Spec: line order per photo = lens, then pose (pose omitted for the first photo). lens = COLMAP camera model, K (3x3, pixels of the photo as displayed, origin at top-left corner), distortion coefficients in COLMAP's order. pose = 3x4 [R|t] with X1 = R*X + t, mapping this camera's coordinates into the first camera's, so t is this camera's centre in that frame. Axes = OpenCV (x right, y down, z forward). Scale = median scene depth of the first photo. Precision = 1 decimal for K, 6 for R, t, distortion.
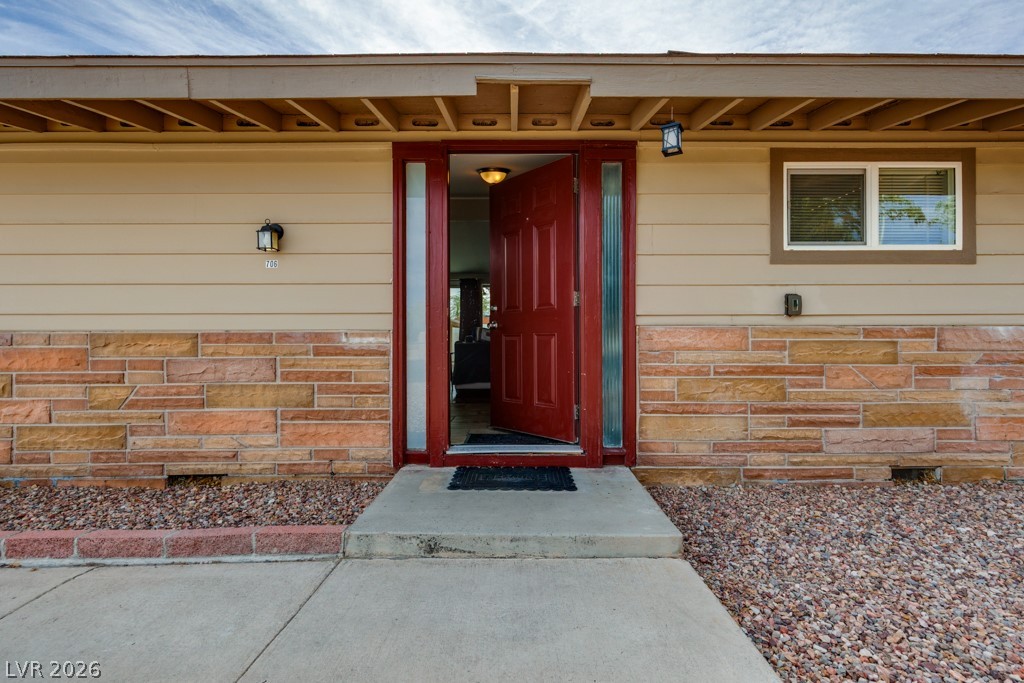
lens RADIAL K [[432.5, 0, 491.2], [0, 432.5, 334.2], [0, 0, 1]] dist [-0.001361, 0.001418]
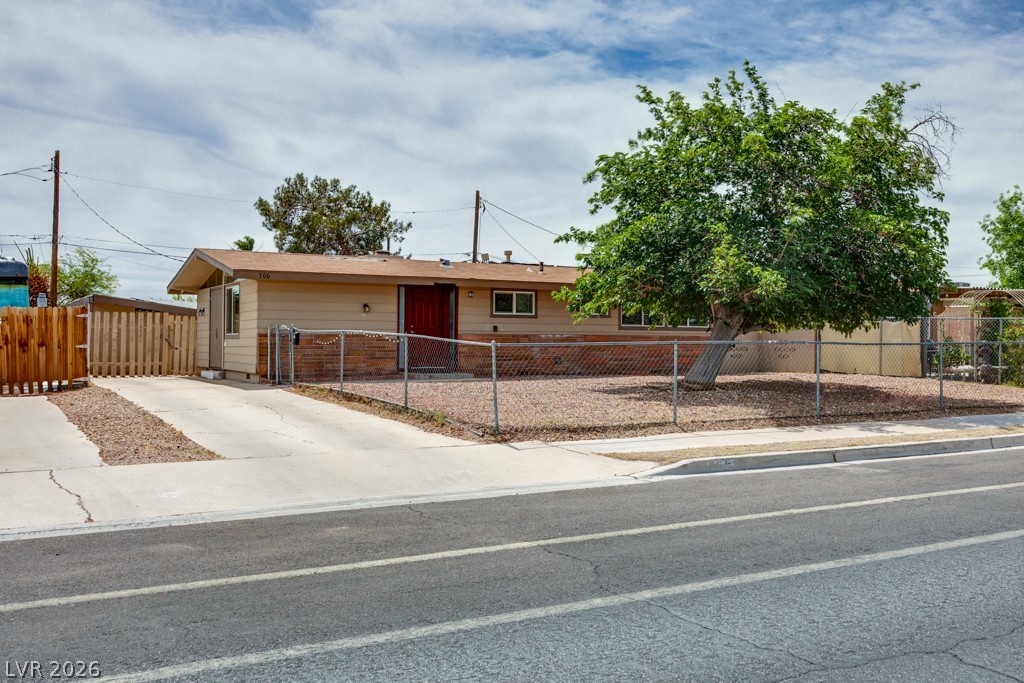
lens RADIAL K [[933.8, 0, 514.0], [0, 933.8, 337.6], [0, 0, 1]] dist [-0.018706, 0.000000]
pose [[0.874821, 0.008105, 0.484378, -3.129075], [-0.004440, 0.999952, -0.008712, 0.082157], [-0.484426, 0.005471, 0.874815, -6.249263]]
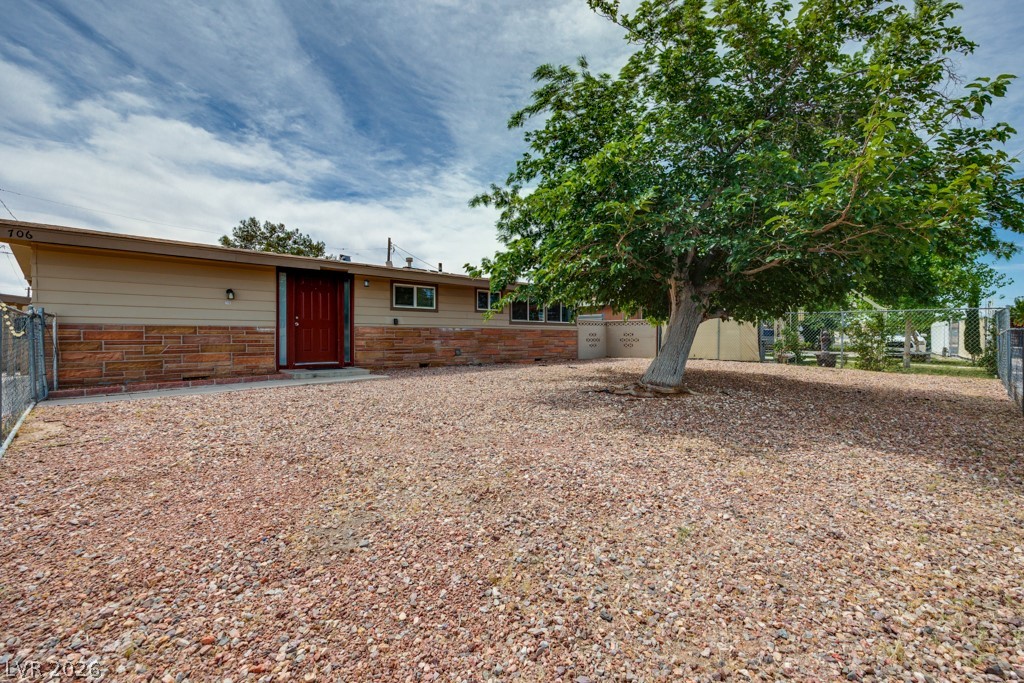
lens RADIAL K [[432.5, 0, 533.6], [0, 432.5, 338.3], [0, 0, 1]] dist [-0.001361, 0.001418]
pose [[0.712728, -0.000826, 0.701440, -1.088143], [0.004886, 0.999981, -0.003787, 0.097263], [-0.701423, 0.006126, 0.712719, -2.523748]]
